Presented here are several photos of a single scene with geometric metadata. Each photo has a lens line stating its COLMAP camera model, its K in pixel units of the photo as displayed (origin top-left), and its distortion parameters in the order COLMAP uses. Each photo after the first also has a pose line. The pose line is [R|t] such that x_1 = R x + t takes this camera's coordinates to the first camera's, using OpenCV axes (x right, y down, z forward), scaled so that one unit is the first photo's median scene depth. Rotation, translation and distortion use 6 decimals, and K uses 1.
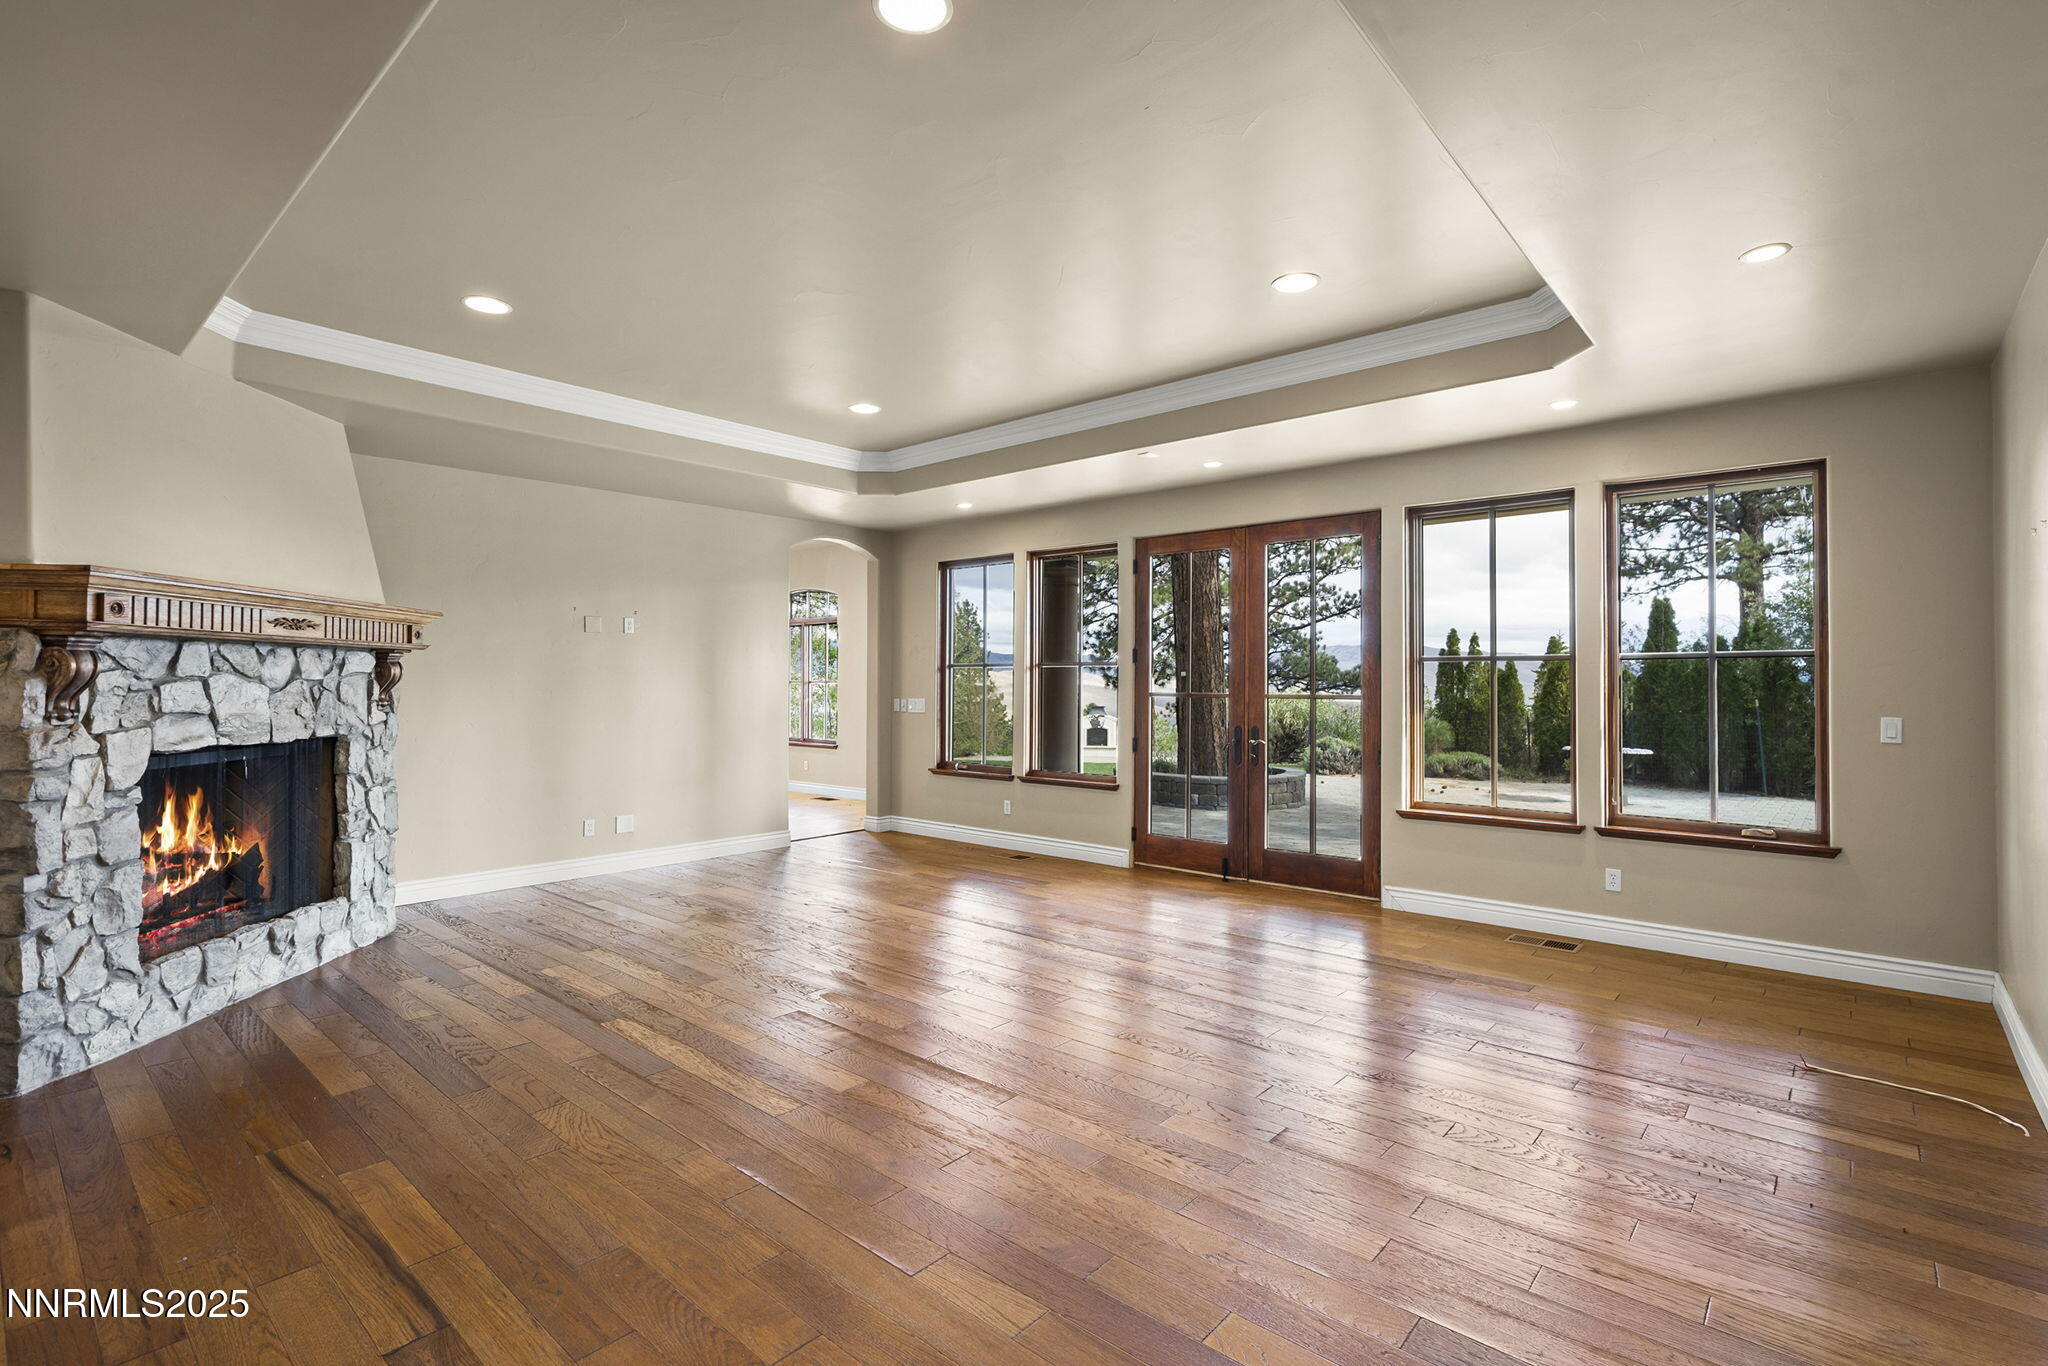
lens RADIAL K [[946.1, 0, 1018.0], [0, 946.1, 675.0], [0, 0, 1]] dist [-0.004411, 0.000470]
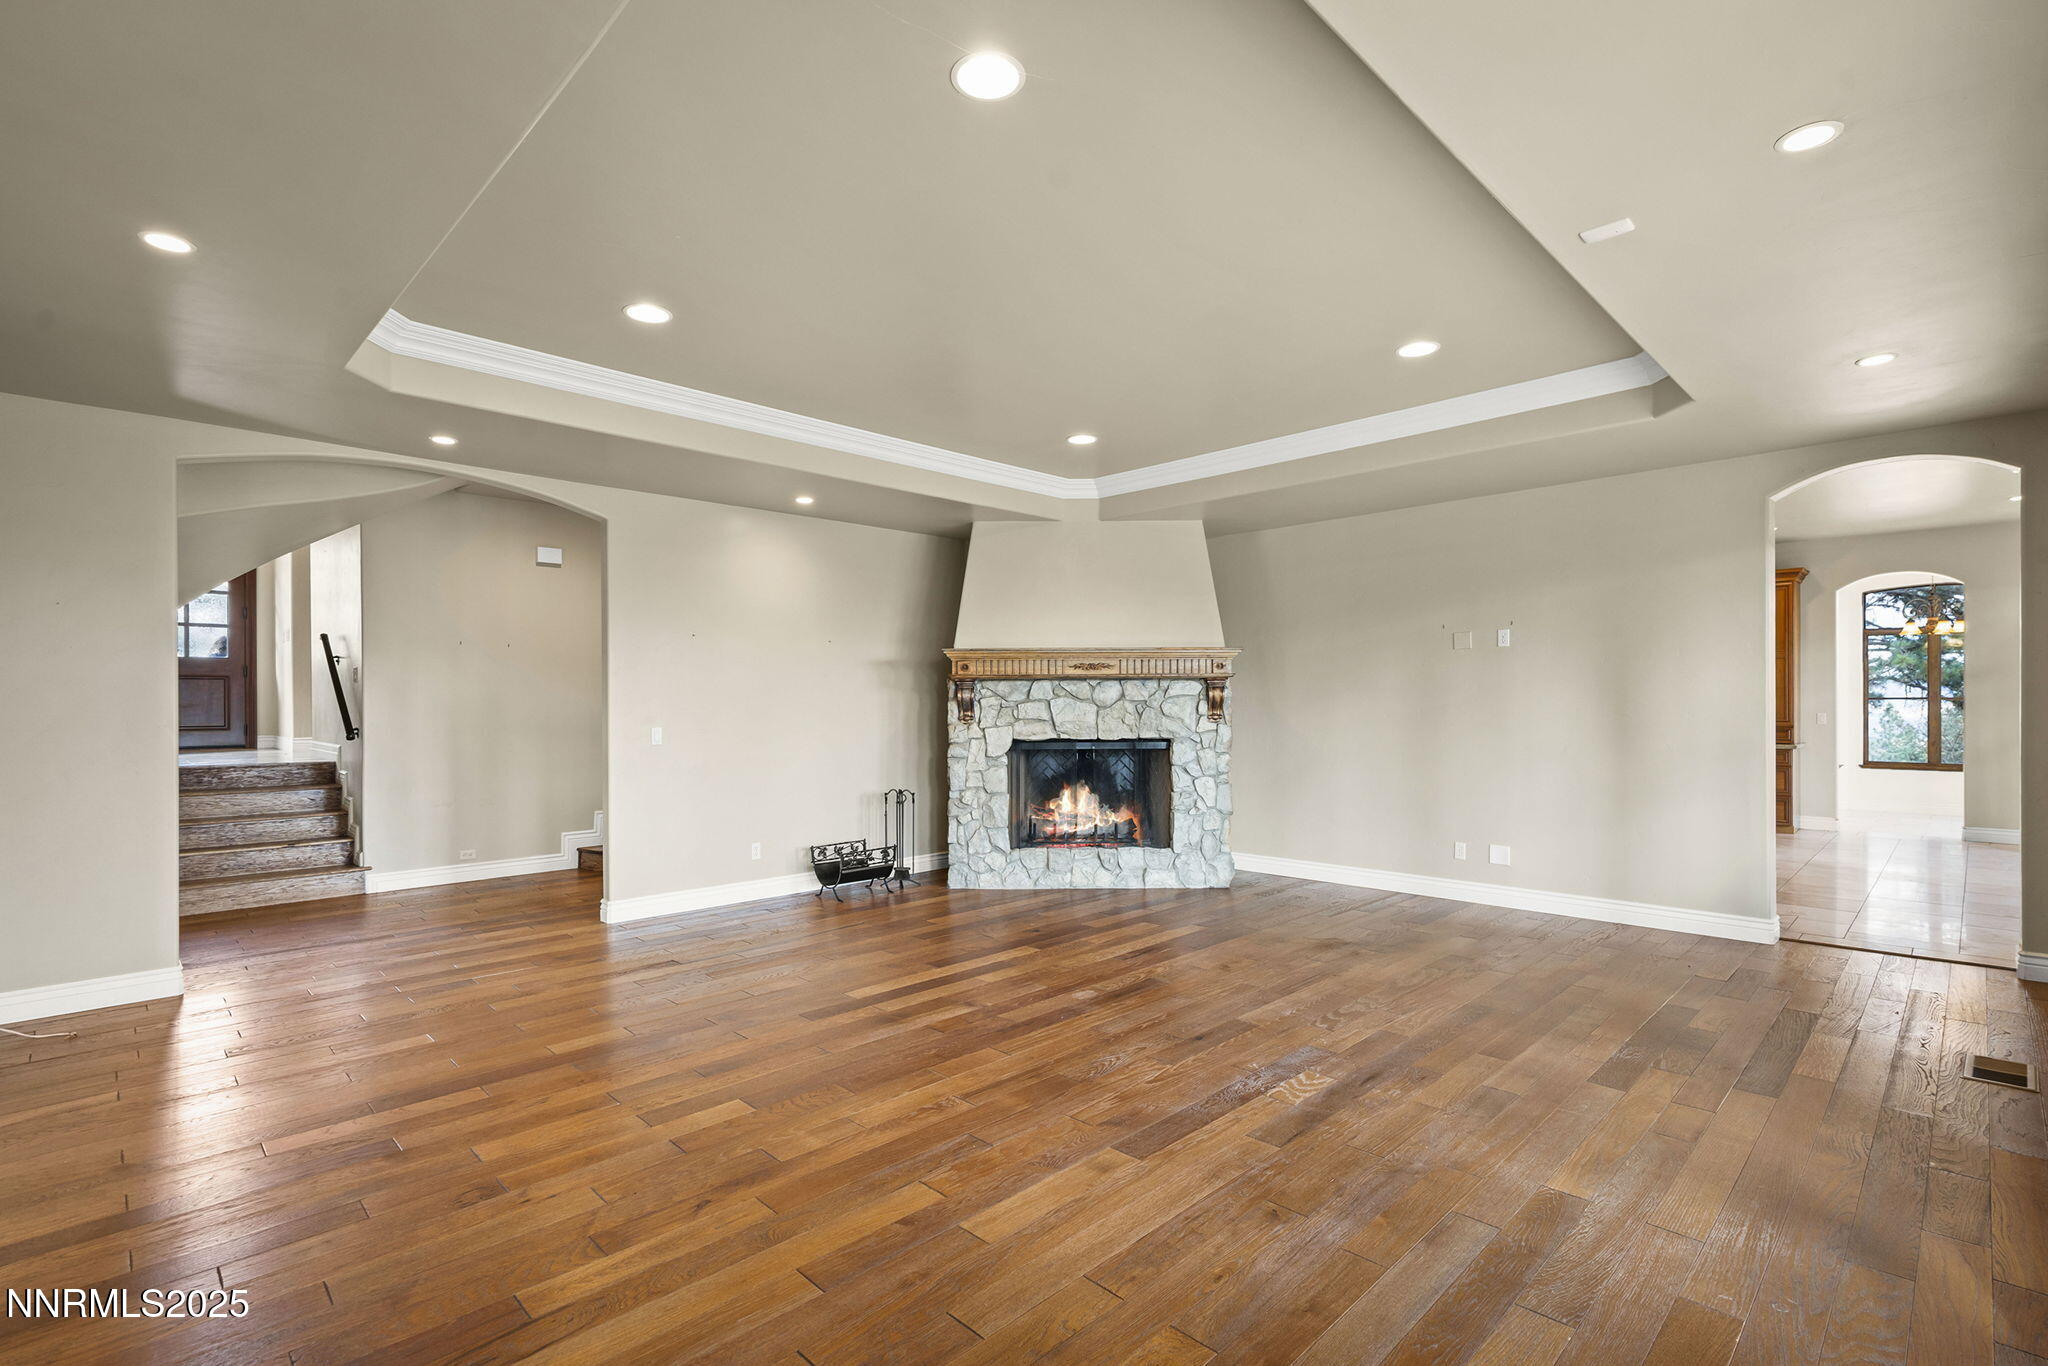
lens RADIAL K [[946.1, 0, 1023.3], [0, 946.1, 692.9], [0, 0, 1]] dist [-0.004411, 0.000470]
pose [[-0.070294, -0.011205, -0.997463, 0.930271], [0.012406, 0.999850, -0.012106, 0.010298], [0.997449, -0.013226, -0.070144, 1.065182]]
